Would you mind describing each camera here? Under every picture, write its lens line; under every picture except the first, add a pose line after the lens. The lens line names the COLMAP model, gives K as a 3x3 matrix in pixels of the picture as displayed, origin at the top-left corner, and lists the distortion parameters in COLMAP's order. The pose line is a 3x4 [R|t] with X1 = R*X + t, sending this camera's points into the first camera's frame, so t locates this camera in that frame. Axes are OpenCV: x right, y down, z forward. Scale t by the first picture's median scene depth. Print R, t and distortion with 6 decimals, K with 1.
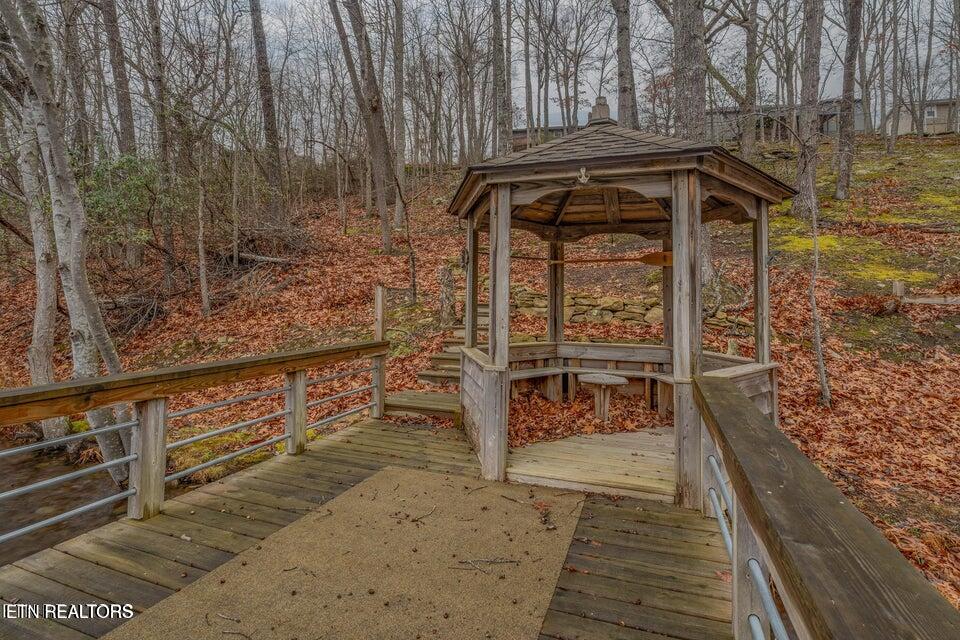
lens RADIAL K [[464.0, 0, 480.8], [0, 464.0, 325.1], [0, 0, 1]] dist [-0.000873, 0.000064]
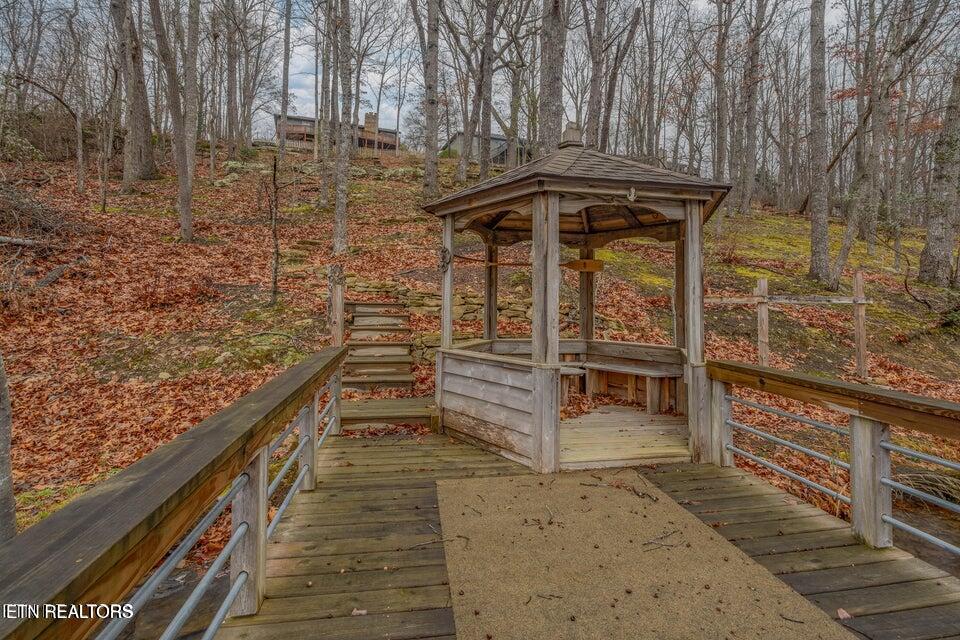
lens RADIAL K [[455.8, 0, 480.0], [0, 455.8, 320.0], [0, 0, 1]] dist [-0.001121, -0.000101]
pose [[0.869478, -0.022076, 0.493479, -0.506906], [0.024314, 0.999703, 0.001882, -0.014331], [-0.493373, 0.010362, 0.869756, 0.146089]]
